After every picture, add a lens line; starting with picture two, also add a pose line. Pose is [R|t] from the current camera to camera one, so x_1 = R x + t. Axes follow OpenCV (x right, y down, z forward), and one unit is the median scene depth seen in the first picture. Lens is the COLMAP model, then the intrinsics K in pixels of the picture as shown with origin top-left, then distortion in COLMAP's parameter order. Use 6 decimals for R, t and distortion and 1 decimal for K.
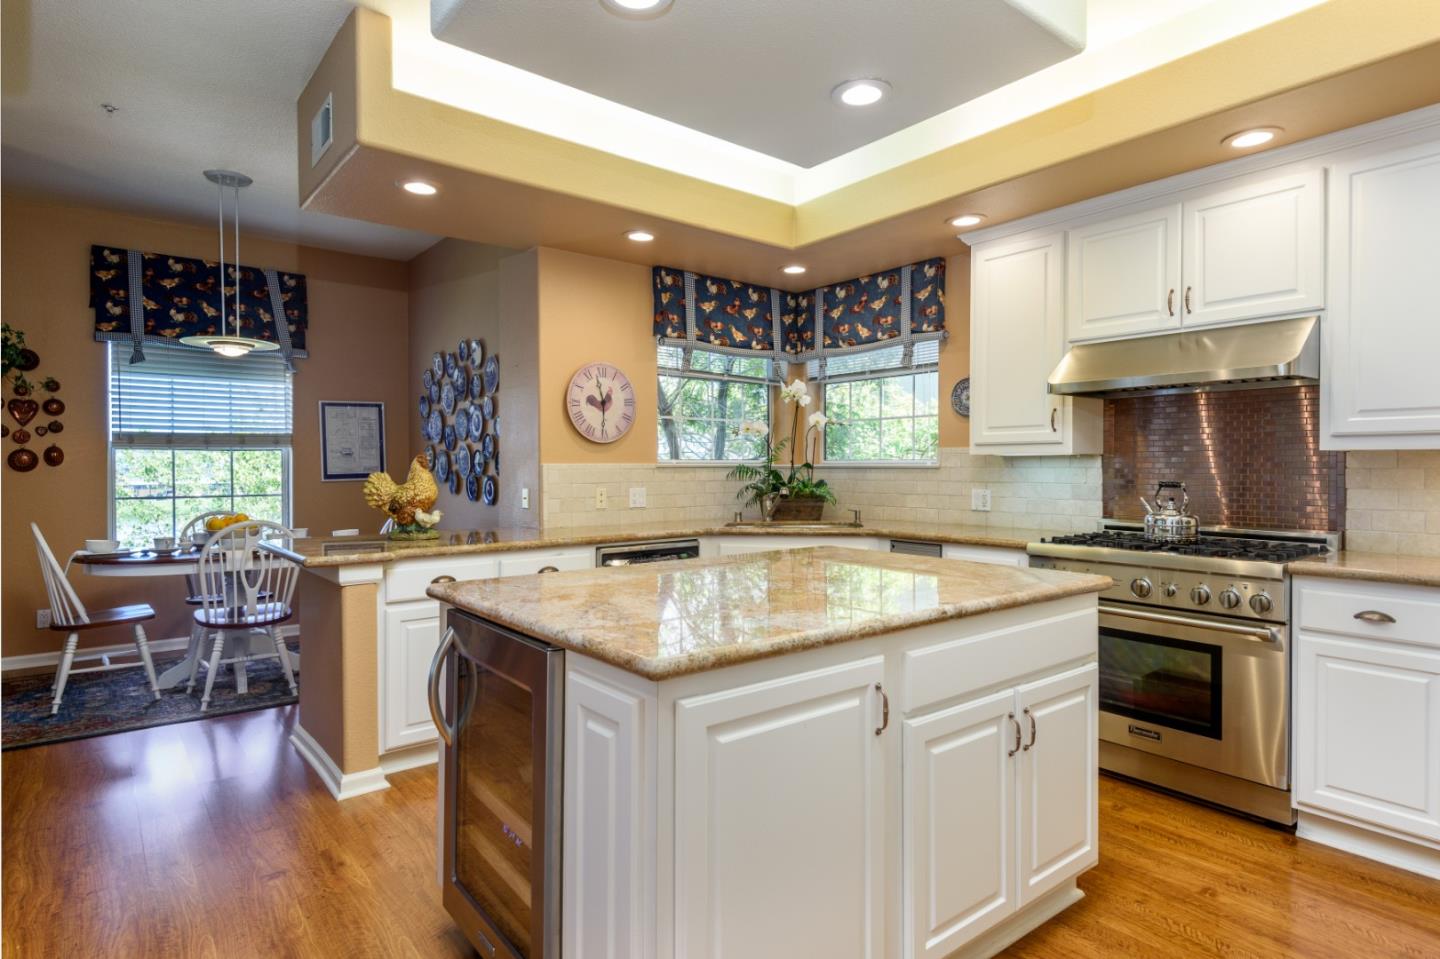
lens RADIAL K [[809.2, 0, 761.7], [0, 809.2, 479.9], [0, 0, 1]] dist [0.038331, -0.007785]
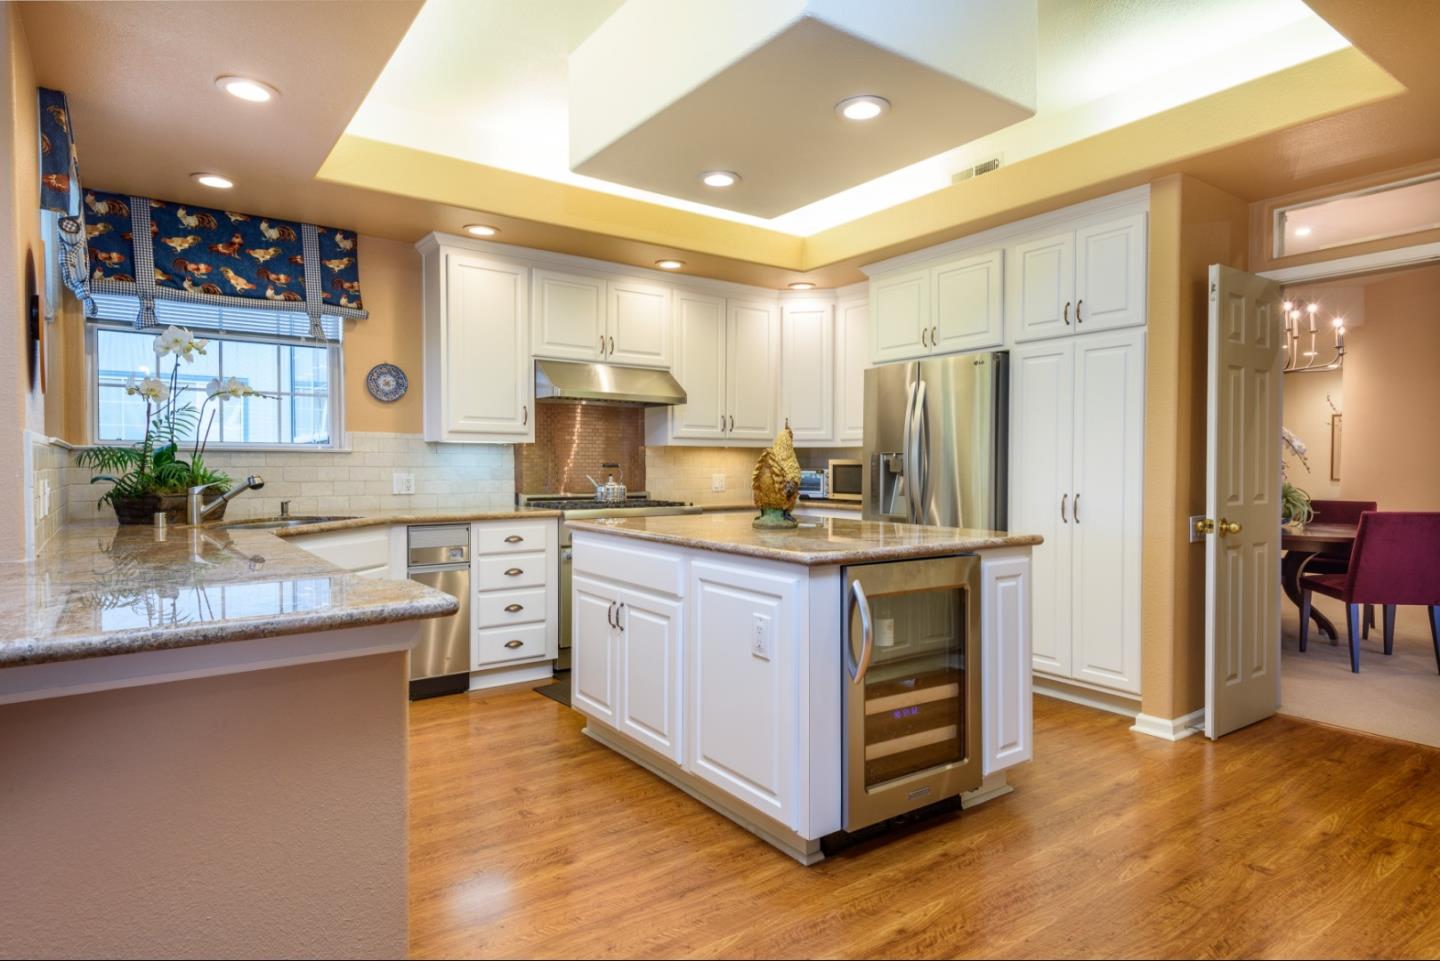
lens RADIAL K [[809.2, 0, 719.6], [0, 809.2, 477.1], [0, 0, 1]] dist [0.038331, -0.007785]
pose [[0.054291, -0.007428, 0.998498, -0.979640], [0.019323, 0.999793, 0.006387, 0.022248], [-0.998338, 0.018948, 0.054424, 0.713078]]
